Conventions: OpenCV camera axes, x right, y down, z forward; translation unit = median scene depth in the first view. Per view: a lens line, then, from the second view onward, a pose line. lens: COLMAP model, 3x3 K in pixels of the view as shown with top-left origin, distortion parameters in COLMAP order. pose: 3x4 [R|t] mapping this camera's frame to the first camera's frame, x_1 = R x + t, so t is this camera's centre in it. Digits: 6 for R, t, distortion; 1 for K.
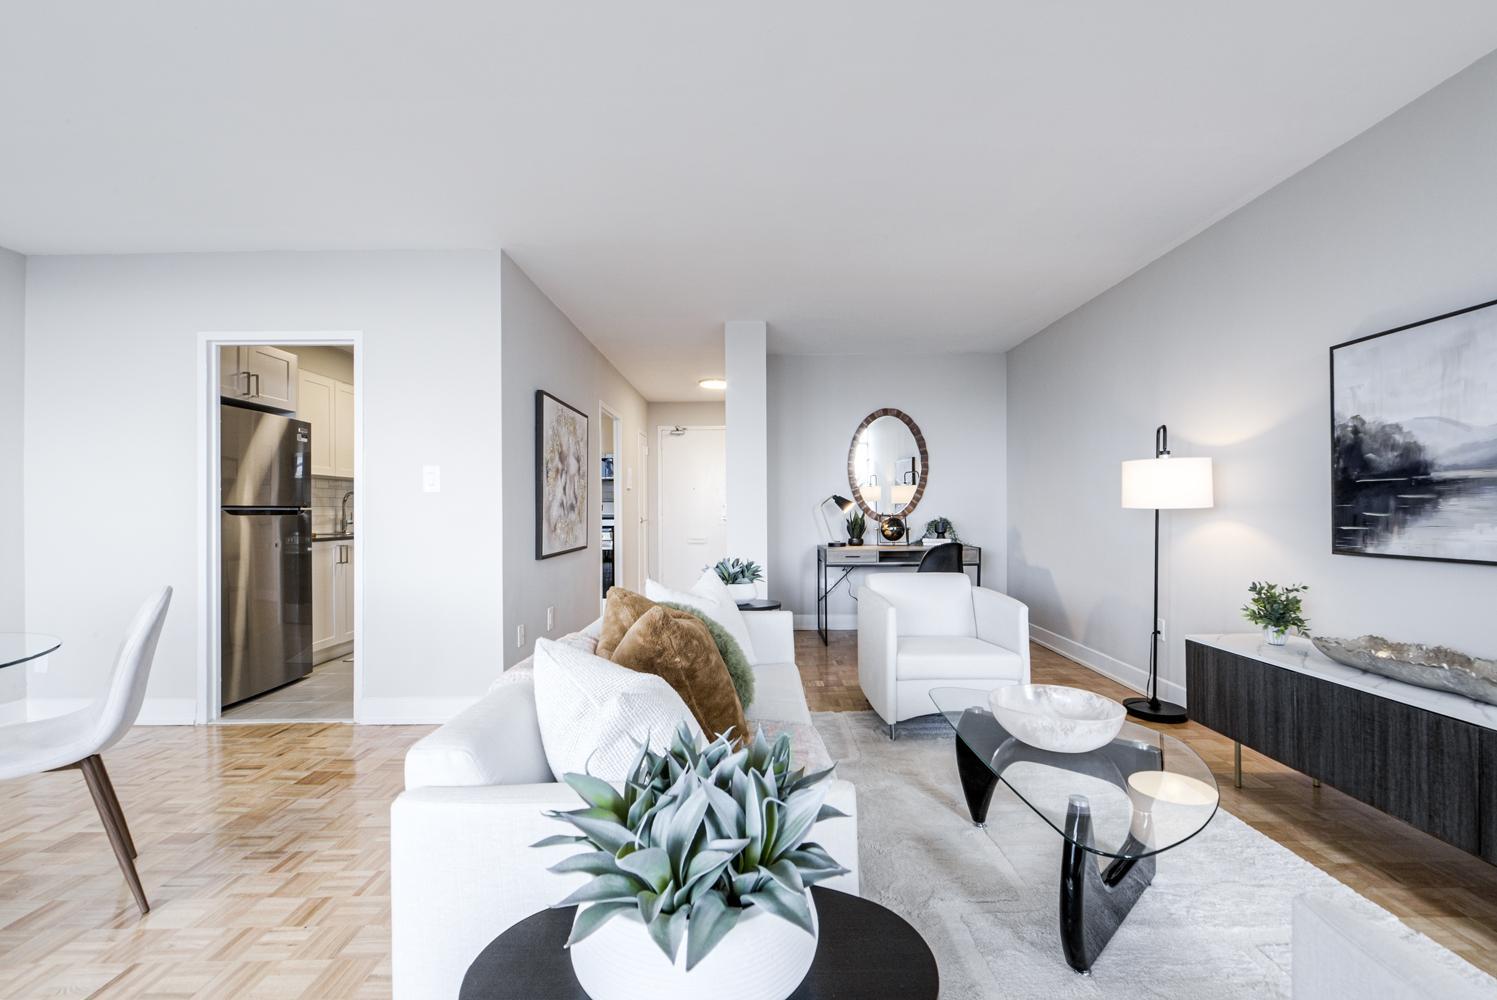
lens RADIAL K [[596.1, 0, 758.0], [0, 596.1, 508.5], [0, 0, 1]] dist [0.000195, -0.000328]
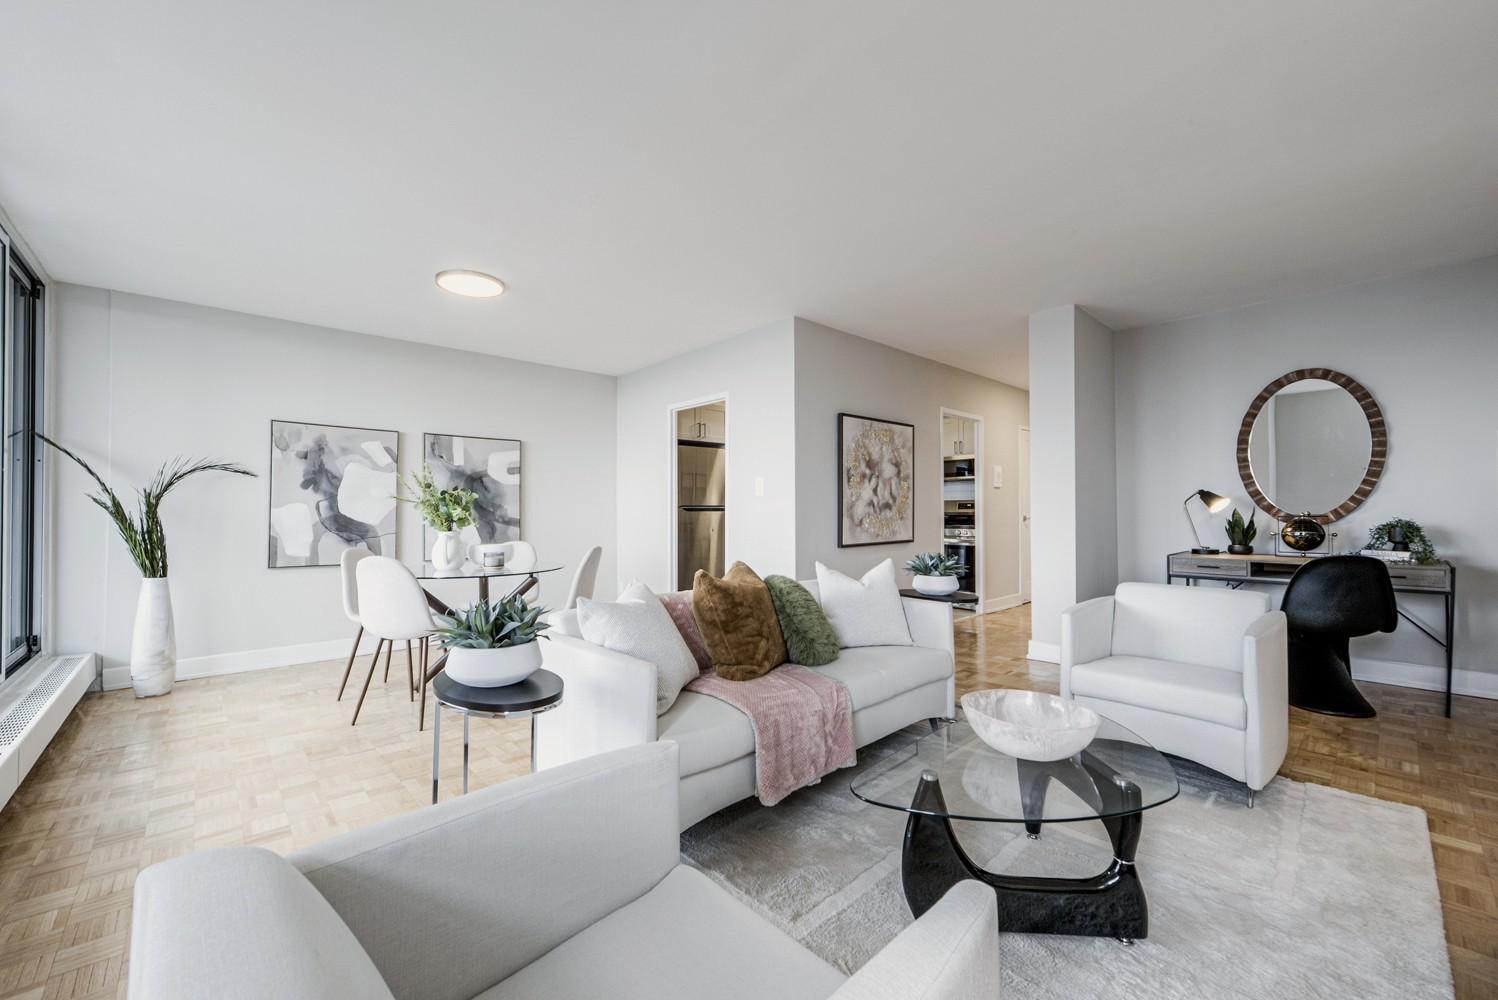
lens RADIAL K [[600.6, 0, 749.0], [0, 600.6, 500.0], [0, 0, 1]] dist [0.000316, -0.000152]
pose [[0.671958, -0.008149, -0.740544, 0.585549], [0.001883, 0.999955, -0.009295, -0.004366], [0.740587, 0.004852, 0.671943, 0.003154]]
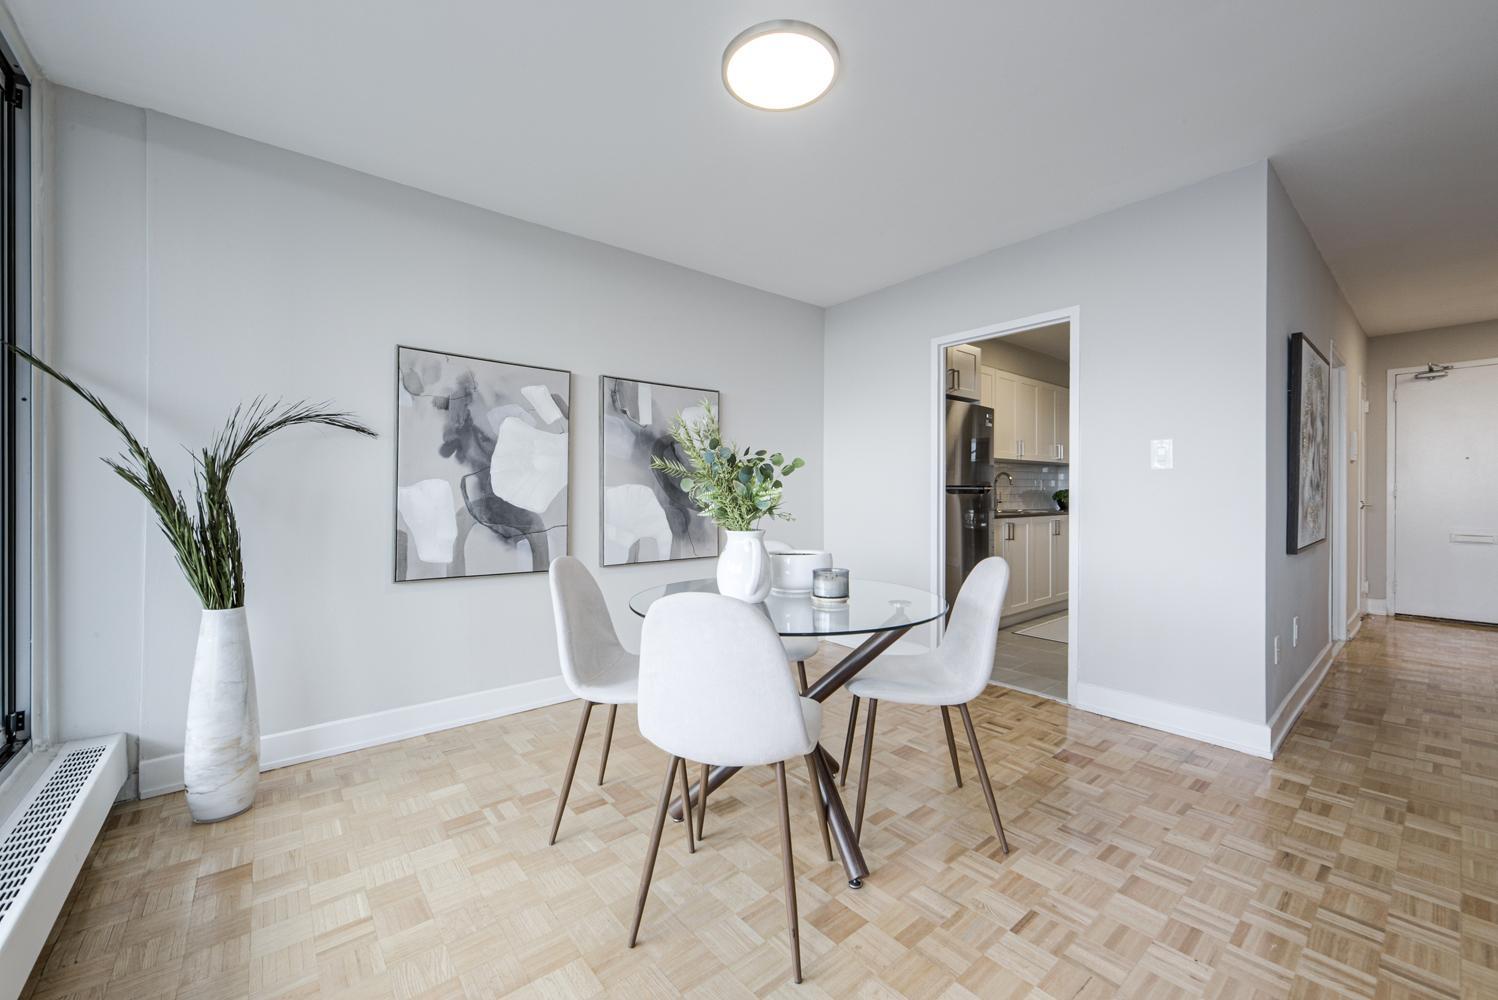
lens RADIAL K [[595.7, 0, 749.5], [0, 595.7, 490.0], [0, 0, 1]] dist [-0.000415, -0.000063]
pose [[0.635608, 0.003130, -0.772006, -0.288497], [-0.001119, 0.999994, 0.003133, 0.001896], [0.772011, -0.001128, 0.635608, -0.041682]]
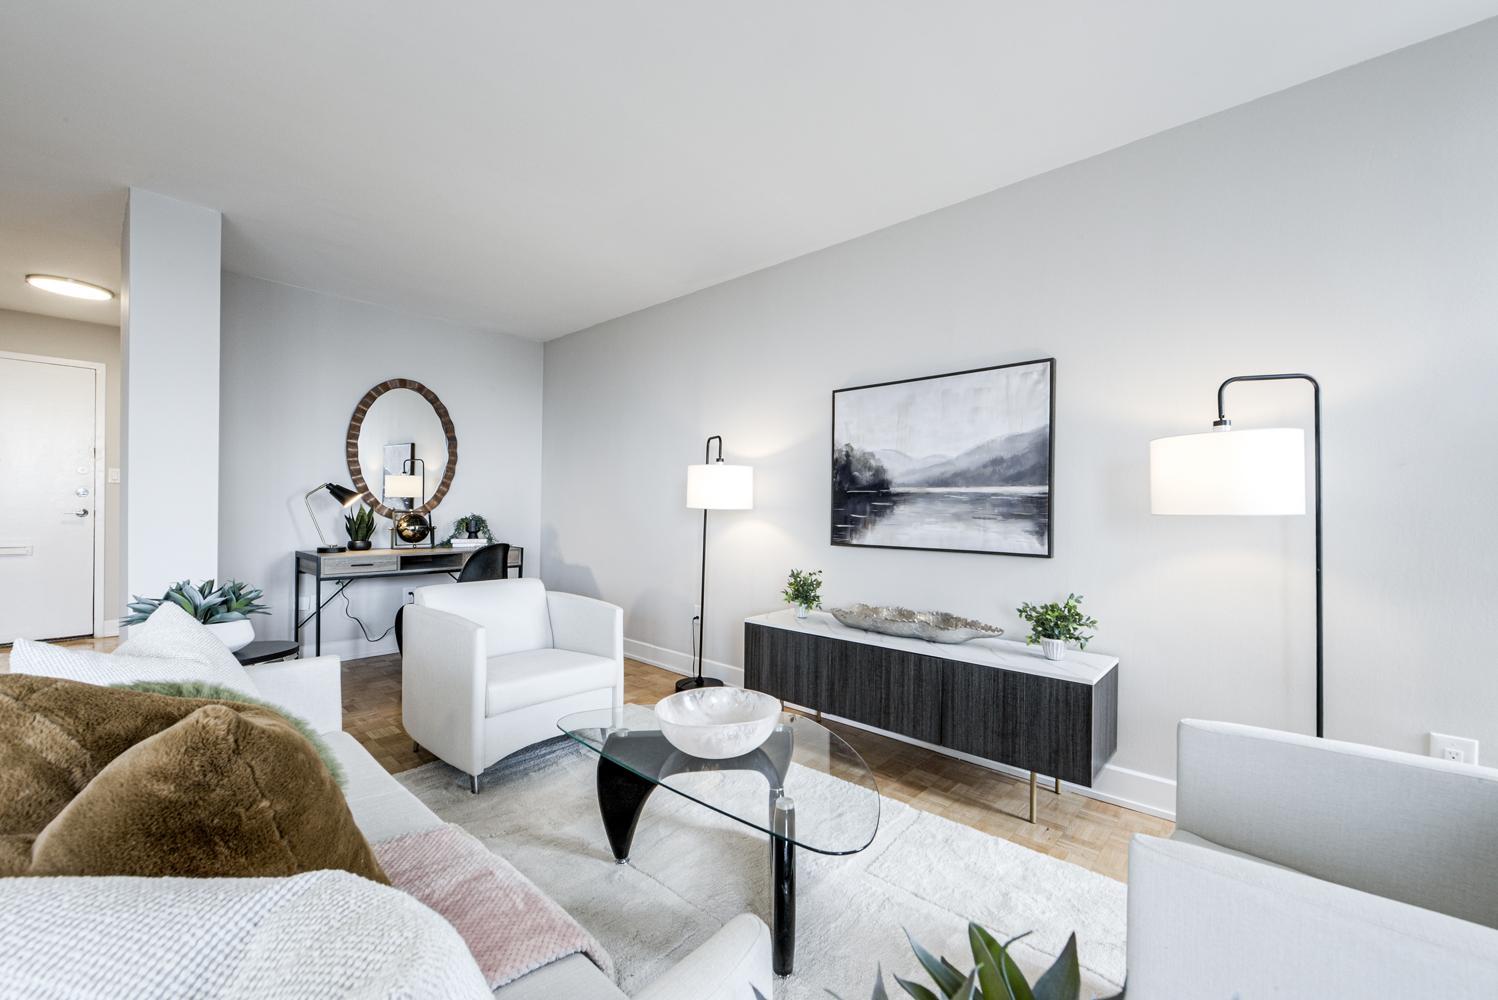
lens RADIAL K [[596.5, 0, 758.5], [0, 596.5, 508.5], [0, 0, 1]] dist [0.000195, -0.000328]
pose [[0.667432, 0.015923, 0.744500, -0.123617], [-0.019997, 0.999794, -0.003456, 0.001455], [-0.744402, -0.012581, 0.667613, 0.192408]]
